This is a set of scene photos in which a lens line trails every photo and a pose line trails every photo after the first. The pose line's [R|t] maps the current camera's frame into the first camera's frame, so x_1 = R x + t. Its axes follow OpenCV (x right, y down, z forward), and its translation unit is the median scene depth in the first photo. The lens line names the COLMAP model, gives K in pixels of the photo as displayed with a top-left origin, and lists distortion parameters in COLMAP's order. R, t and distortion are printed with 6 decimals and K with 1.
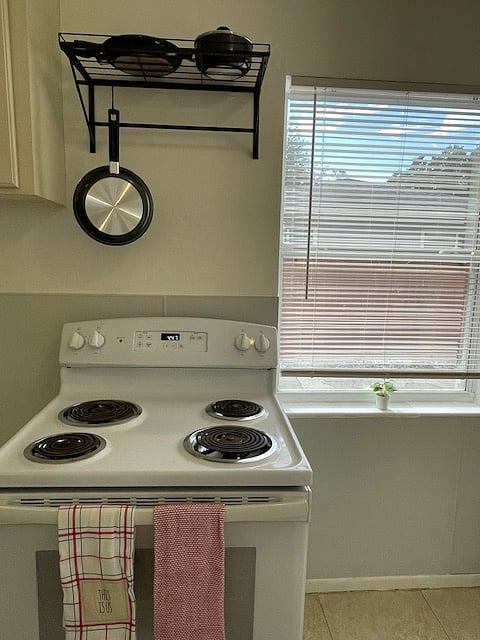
lens RADIAL K [[443.9, 0, 240.0], [0, 443.9, 320.0], [0, 0, 1]] dist [-0.000710, -0.000096]
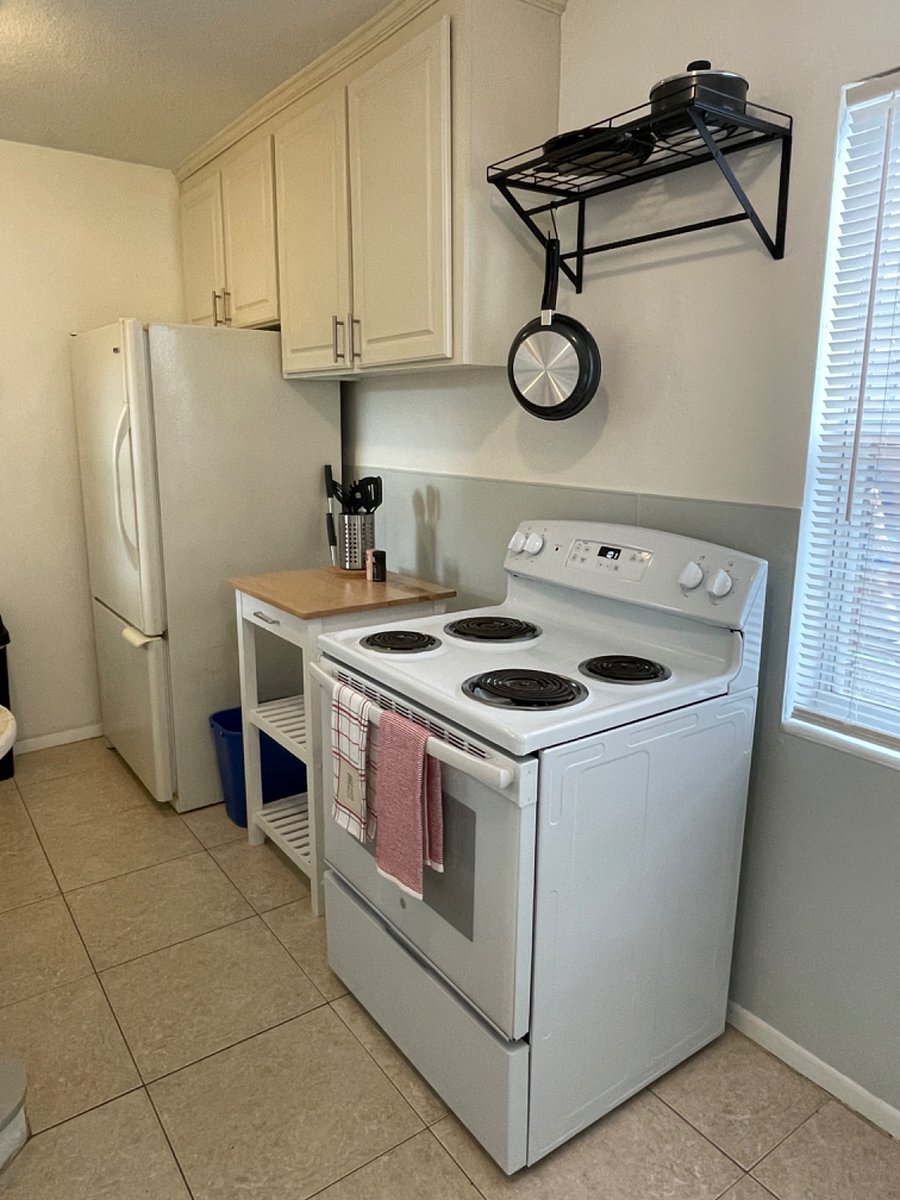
lens RADIAL K [[799.9, 0, 448.1], [0, 799.9, 586.5], [0, 0, 1]] dist [-0.001646, -0.000524]
pose [[0.515423, 0.157961, -0.842251, 0.802803], [-0.115231, 0.986713, 0.114537, -0.024954], [0.849153, 0.038018, 0.526777, 0.143894]]
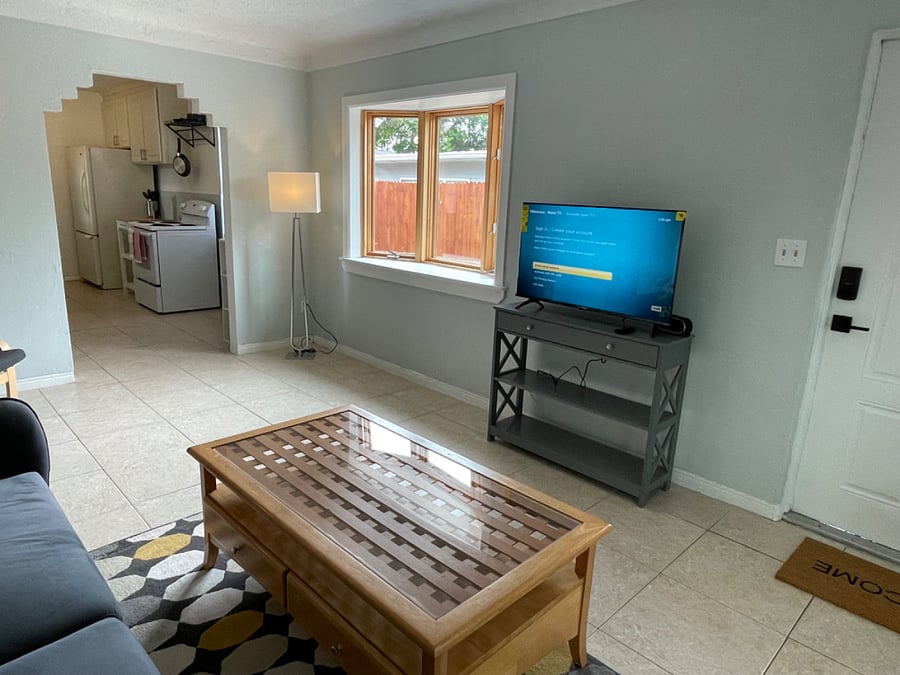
lens RADIAL K [[599.9, 0, 450.0], [0, 599.9, 337.5], [0, 0, 1]] dist [-0.001646, -0.000524]
pose [[0.628945, 0.191190, -0.753575, 4.699629], [-0.136007, 0.981401, 0.135478, 0.141216], [0.765461, 0.017284, 0.643250, -0.381813]]
